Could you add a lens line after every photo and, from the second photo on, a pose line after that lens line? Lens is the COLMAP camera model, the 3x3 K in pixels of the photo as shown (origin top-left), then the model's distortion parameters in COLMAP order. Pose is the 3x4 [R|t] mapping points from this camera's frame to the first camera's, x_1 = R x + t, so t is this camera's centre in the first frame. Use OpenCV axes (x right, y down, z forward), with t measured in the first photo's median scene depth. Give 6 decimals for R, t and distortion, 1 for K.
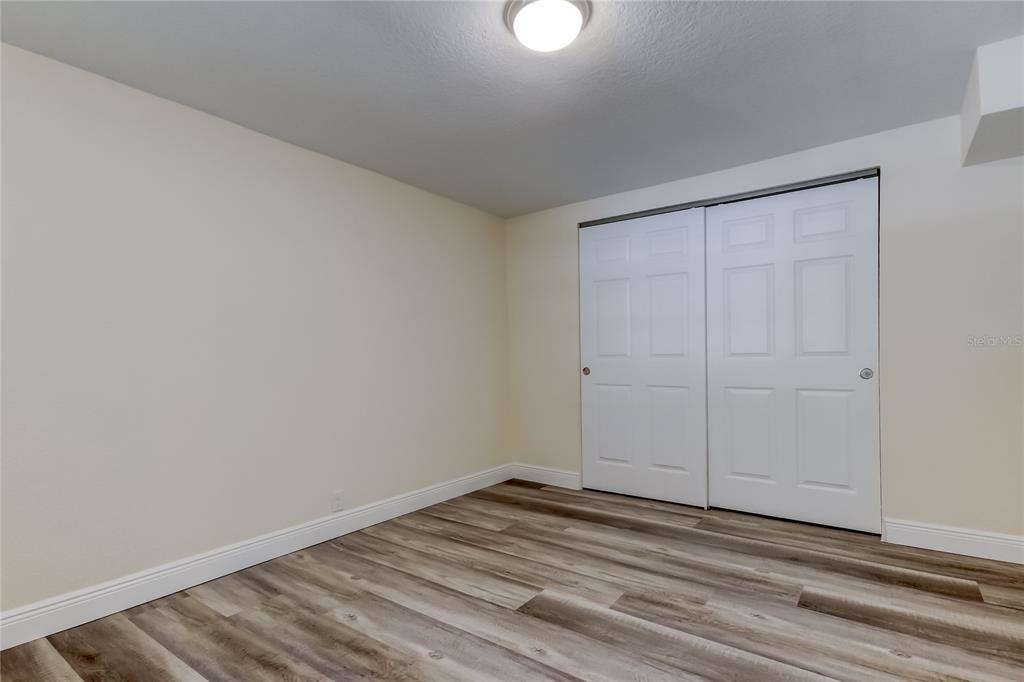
lens RADIAL K [[474.4, 0, 504.9], [0, 474.4, 351.3], [0, 0, 1]] dist [0.007216, -0.000648]
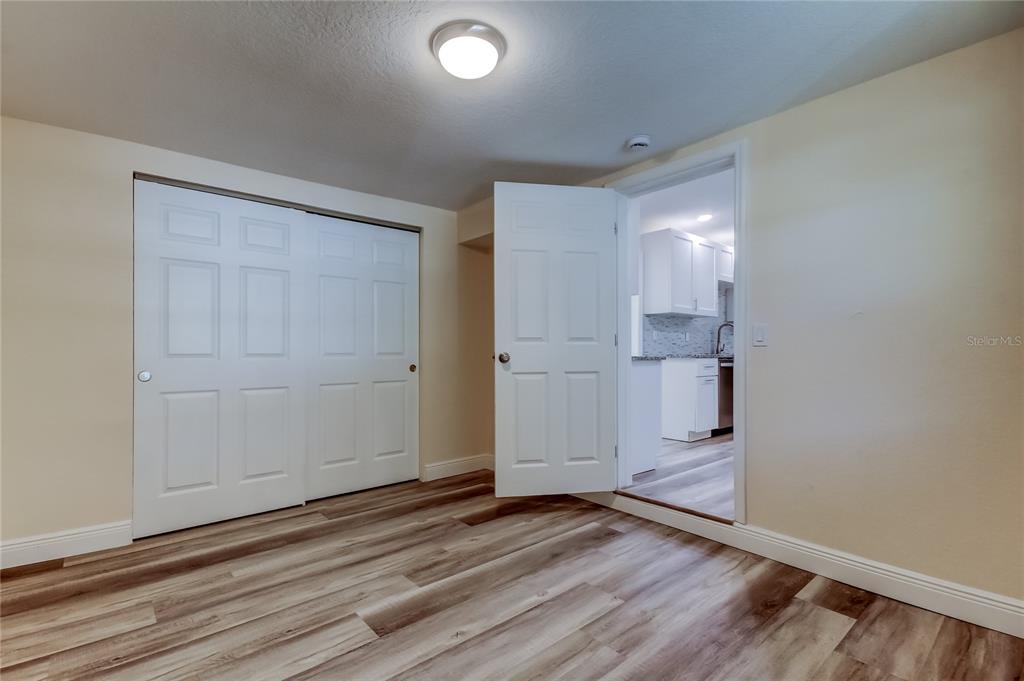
lens RADIAL K [[495.8, 0, 486.2], [0, 495.8, 342.3], [0, 0, 1]] dist [-0.001243, -0.000933]
pose [[0.242877, 0.028819, 0.969629, -0.692246], [-0.005779, 0.999584, -0.028262, 0.011905], [-0.970040, 0.001261, 0.242942, 0.470945]]
